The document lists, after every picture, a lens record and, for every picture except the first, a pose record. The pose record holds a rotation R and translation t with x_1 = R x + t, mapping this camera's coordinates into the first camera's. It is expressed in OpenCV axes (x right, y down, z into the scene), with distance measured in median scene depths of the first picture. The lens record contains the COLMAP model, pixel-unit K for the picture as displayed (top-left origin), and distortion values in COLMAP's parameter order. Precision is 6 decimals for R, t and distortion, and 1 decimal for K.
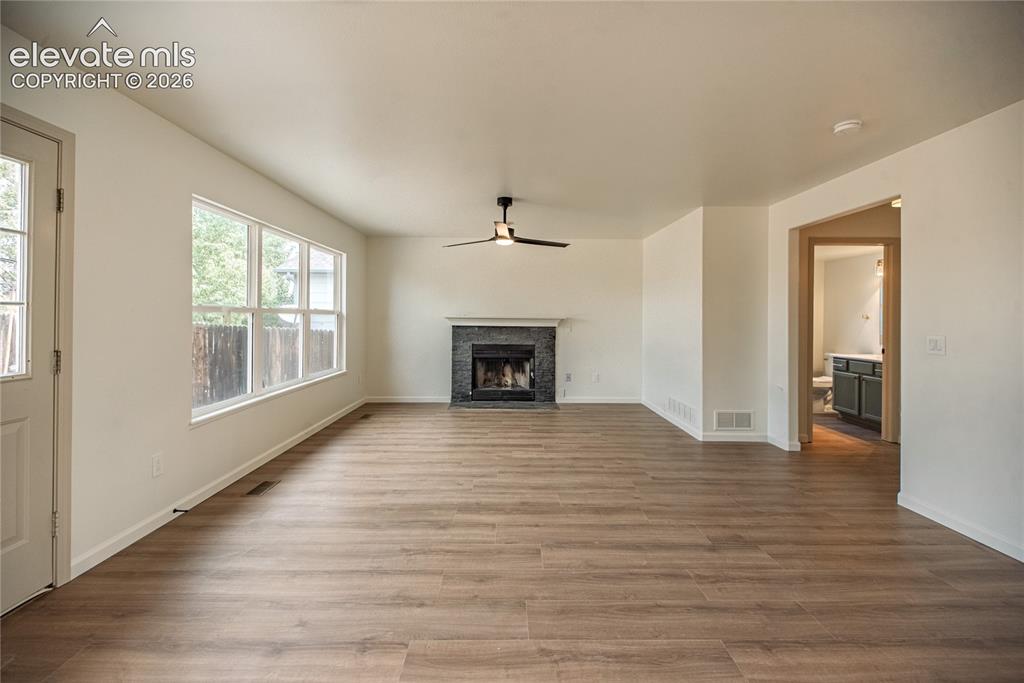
lens RADIAL K [[434.5, 0, 508.2], [0, 434.5, 318.9], [0, 0, 1]] dist [0.018576, -0.000343]
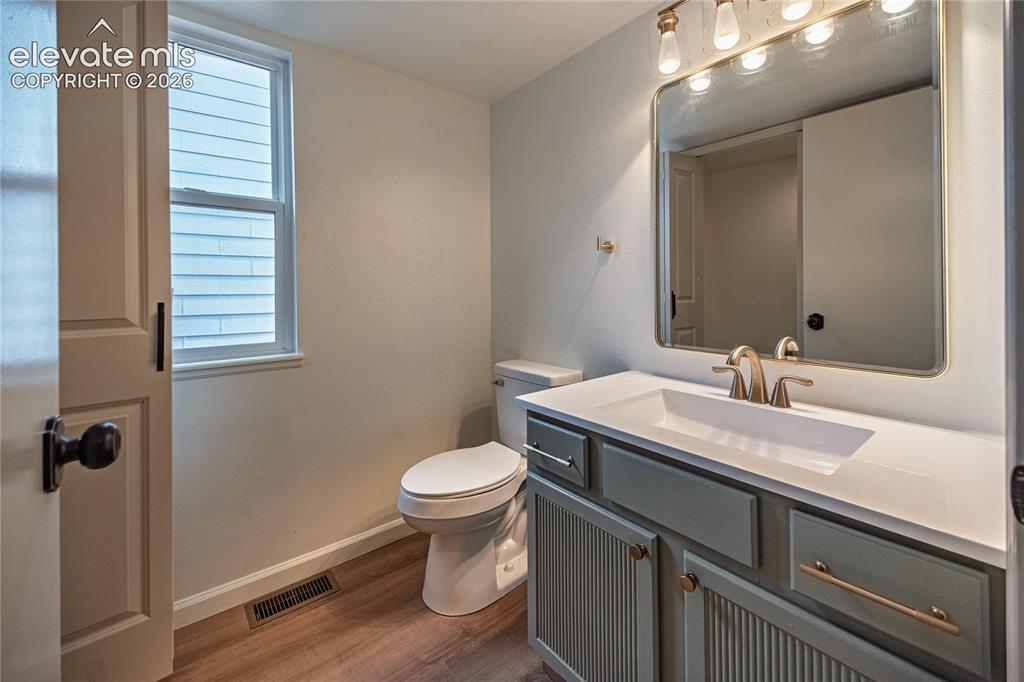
lens RADIAL K [[427.6, 0, 512.0], [0, 427.6, 341.0], [0, 0, 1]] dist [0.001380, -0.000443]
pose [[0.780563, -0.086447, 0.619071, 0.756502], [0.009213, 0.991874, 0.126890, 0.029368], [-0.625009, -0.093342, 0.775017, 1.055985]]
